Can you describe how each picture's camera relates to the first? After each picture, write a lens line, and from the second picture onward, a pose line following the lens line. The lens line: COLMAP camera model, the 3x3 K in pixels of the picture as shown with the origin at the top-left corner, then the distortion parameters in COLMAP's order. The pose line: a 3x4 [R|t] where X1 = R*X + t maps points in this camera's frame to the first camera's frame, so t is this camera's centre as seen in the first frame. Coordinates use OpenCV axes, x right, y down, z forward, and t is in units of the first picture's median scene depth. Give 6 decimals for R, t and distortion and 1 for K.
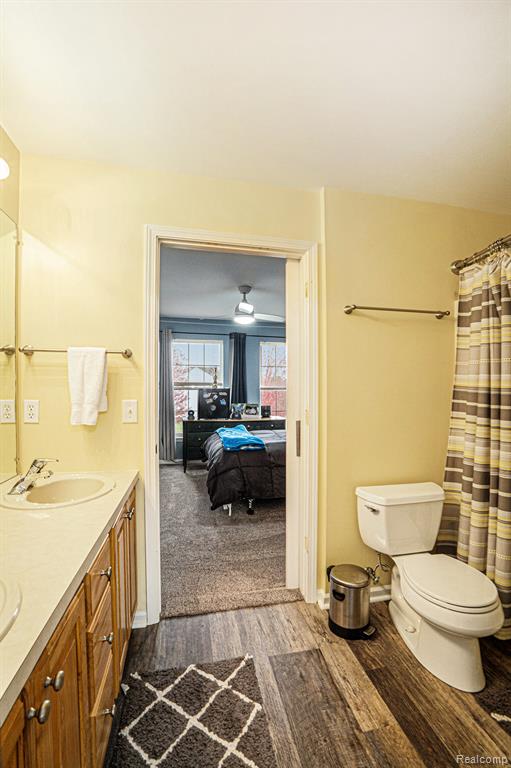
lens RADIAL K [[355.1, 0, 261.5], [0, 355.1, 389.3], [0, 0, 1]] dist [-0.004434, 0.003711]
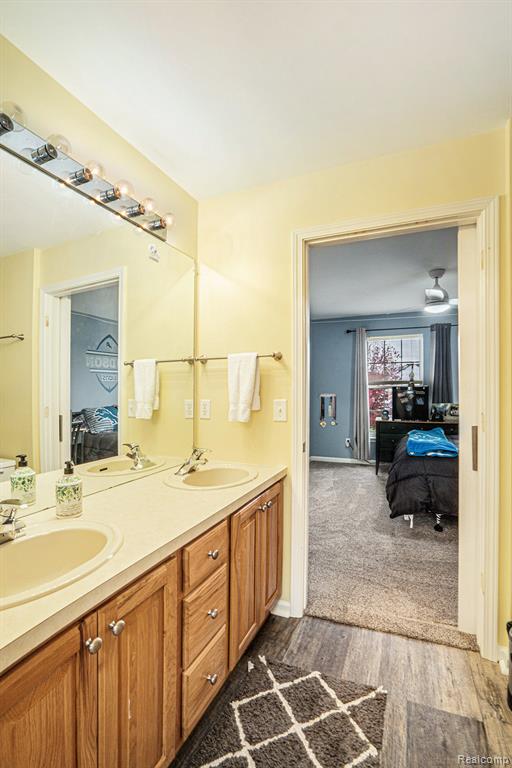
lens RADIAL K [[355.1, 0, 283.0], [0, 355.1, 388.6], [0, 0, 1]] dist [-0.004434, 0.003711]
pose [[0.833426, -0.019365, -0.552291, 0.232906], [0.019027, 0.999799, -0.006344, 0.003970], [0.552303, -0.005221, 0.833627, 0.117631]]
